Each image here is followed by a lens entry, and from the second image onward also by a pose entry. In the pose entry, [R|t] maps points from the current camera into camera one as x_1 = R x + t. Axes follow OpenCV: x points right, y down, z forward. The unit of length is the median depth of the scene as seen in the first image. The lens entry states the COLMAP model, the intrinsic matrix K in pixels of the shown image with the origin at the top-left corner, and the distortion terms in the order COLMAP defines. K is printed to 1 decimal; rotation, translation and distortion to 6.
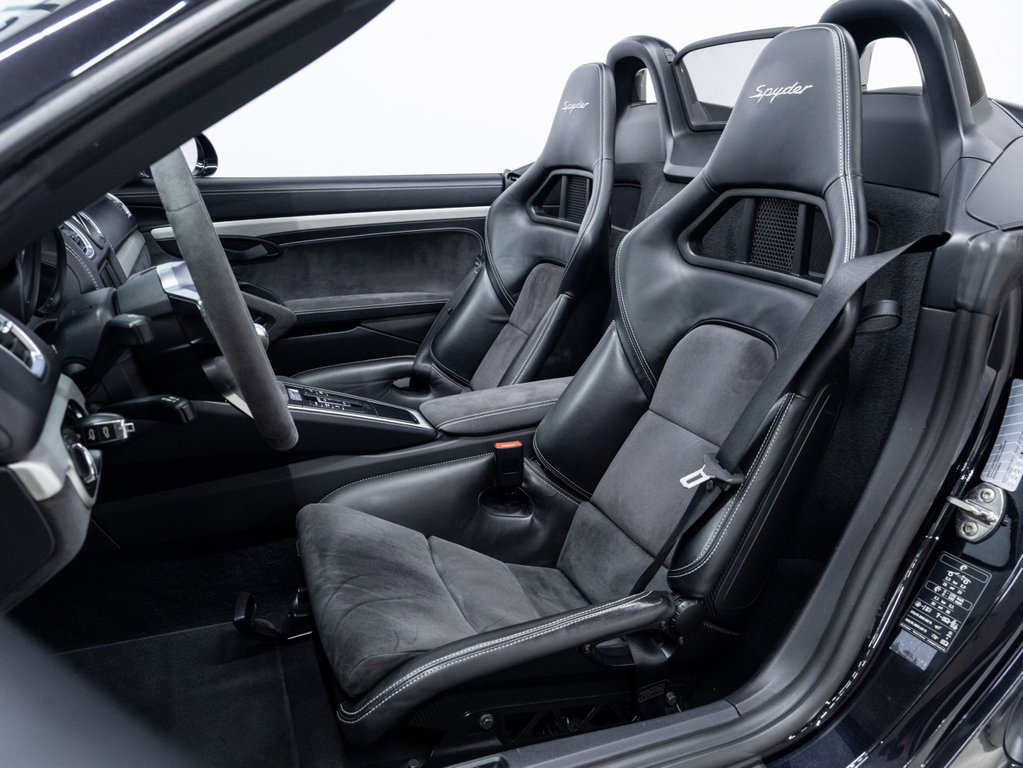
lens RADIAL K [[767.1, 0, 511.4], [0, 767.1, 382.0], [0, 0, 1]] dist [-0.019646, 0.008031]
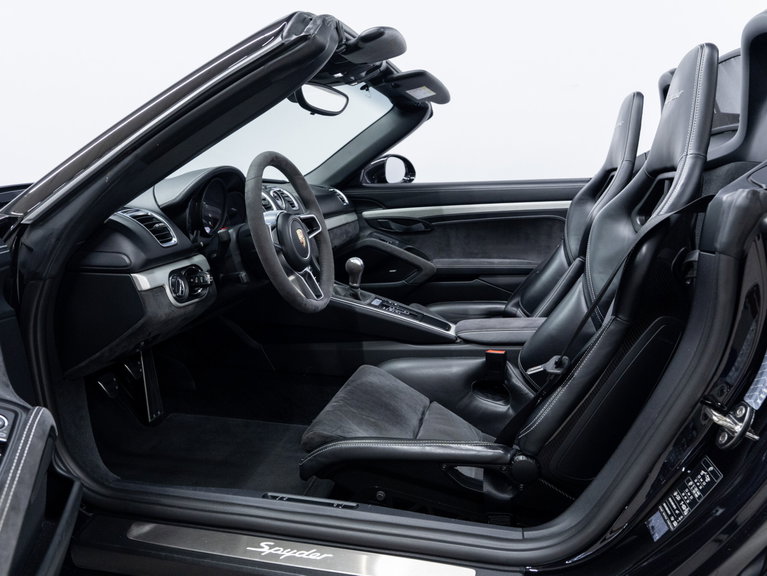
lens RADIAL K [[575.2, 0, 385.0], [0, 575.2, 289.4], [0, 0, 1]] dist [-0.019646, 0.008031]
pose [[0.822131, 0.083792, -0.563099, 0.417052], [-0.142998, 0.987792, -0.061790, 0.060524], [0.551047, 0.131321, 0.824076, -0.030516]]
